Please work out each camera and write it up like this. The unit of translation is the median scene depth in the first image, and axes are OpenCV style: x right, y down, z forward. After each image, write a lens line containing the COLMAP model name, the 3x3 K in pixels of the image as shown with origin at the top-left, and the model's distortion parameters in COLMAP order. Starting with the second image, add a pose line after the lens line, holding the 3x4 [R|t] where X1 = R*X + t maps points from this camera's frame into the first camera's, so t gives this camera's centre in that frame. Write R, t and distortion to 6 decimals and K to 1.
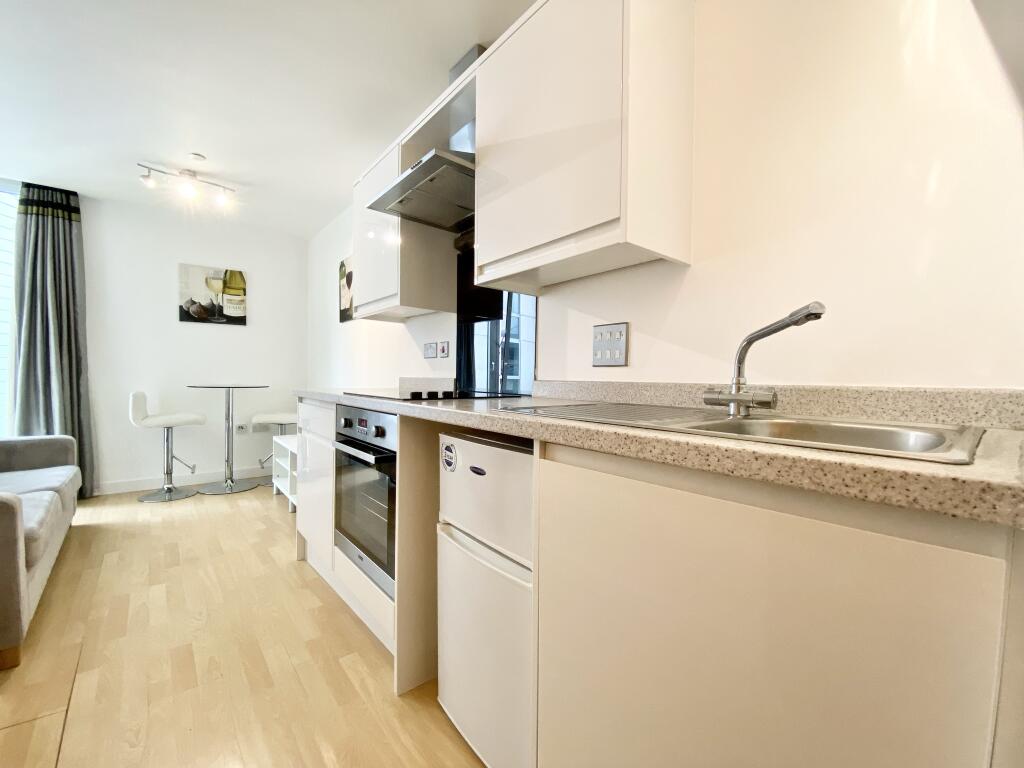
lens RADIAL K [[419.2, 0, 509.2], [0, 419.2, 383.6], [0, 0, 1]] dist [0.016972, -0.020565]
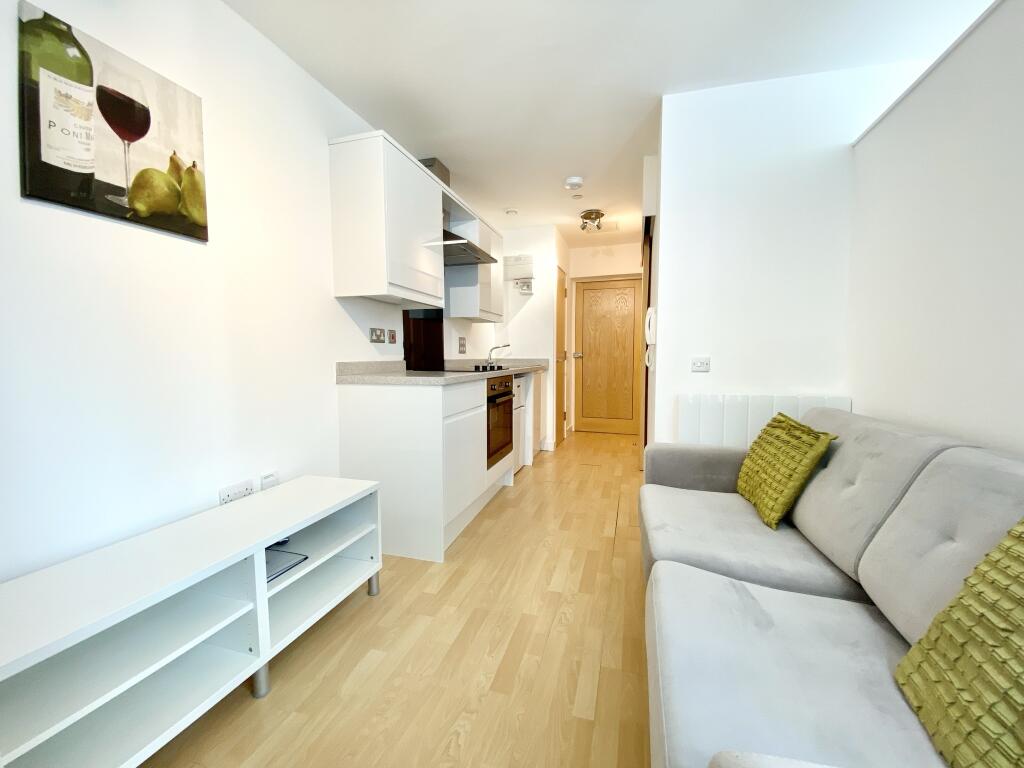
lens RADIAL K [[419.2, 0, 509.2], [0, 419.2, 383.6], [0, 0, 1]] dist [0.016972, -0.020565]
pose [[-0.546834, -0.067108, 0.834547, -1.765906], [0.012692, 0.996004, 0.088407, -0.068217], [-0.837145, 0.058936, -0.543797, 1.800875]]
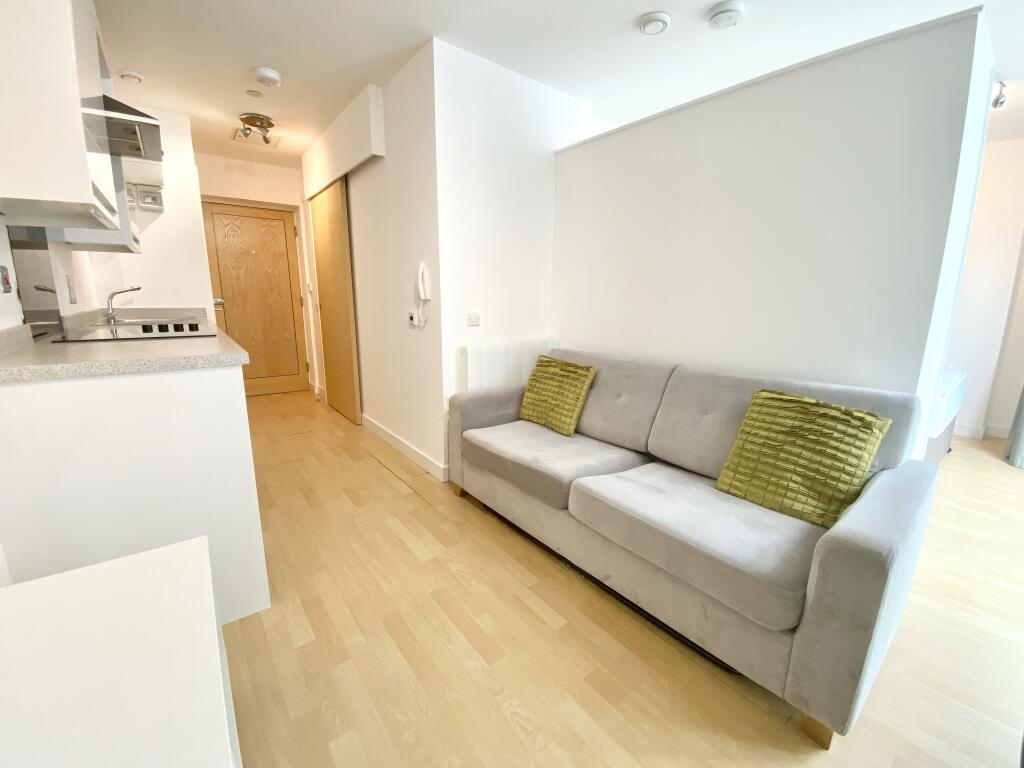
lens RADIAL K [[421.3, 0, 515.6], [0, 421.3, 377.4], [0, 0, 1]] dist [0.048010, -0.037142]
pose [[-0.999201, -0.031266, 0.024909, -1.198492], [-0.025484, 0.978288, 0.205679, -0.113939], [-0.030799, 0.204880, -0.978302, 2.093035]]
